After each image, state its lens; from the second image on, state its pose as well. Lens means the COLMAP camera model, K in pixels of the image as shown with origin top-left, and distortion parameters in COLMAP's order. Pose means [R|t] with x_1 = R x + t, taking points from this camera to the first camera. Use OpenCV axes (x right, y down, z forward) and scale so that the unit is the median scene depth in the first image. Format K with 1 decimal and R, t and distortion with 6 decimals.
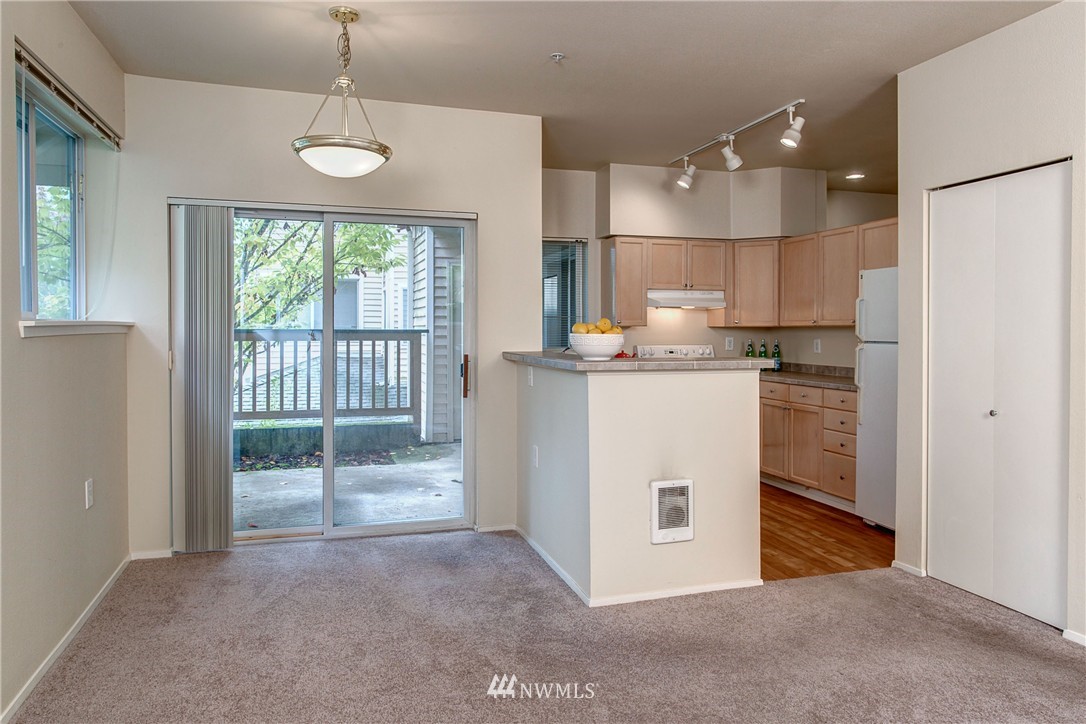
lens RADIAL K [[729.9, 0, 547.1], [0, 729.9, 332.1], [0, 0, 1]] dist [-0.030324, 0.006434]
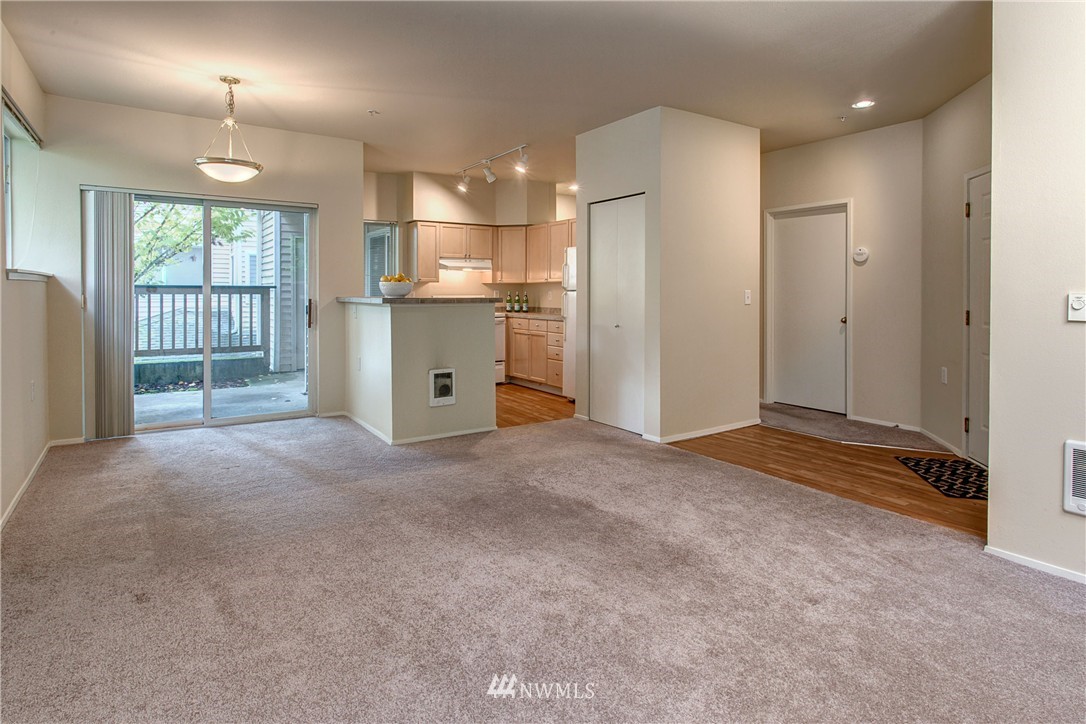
lens RADIAL K [[604.6, 0, 555.7], [0, 604.6, 295.8], [0, 0, 1]] dist [-0.003051, 0.000953]
pose [[0.958451, -0.002291, 0.285247, 0.013114], [0.002012, 0.999997, 0.001271, 0.017816], [-0.285249, -0.000644, 0.958453, -0.244620]]
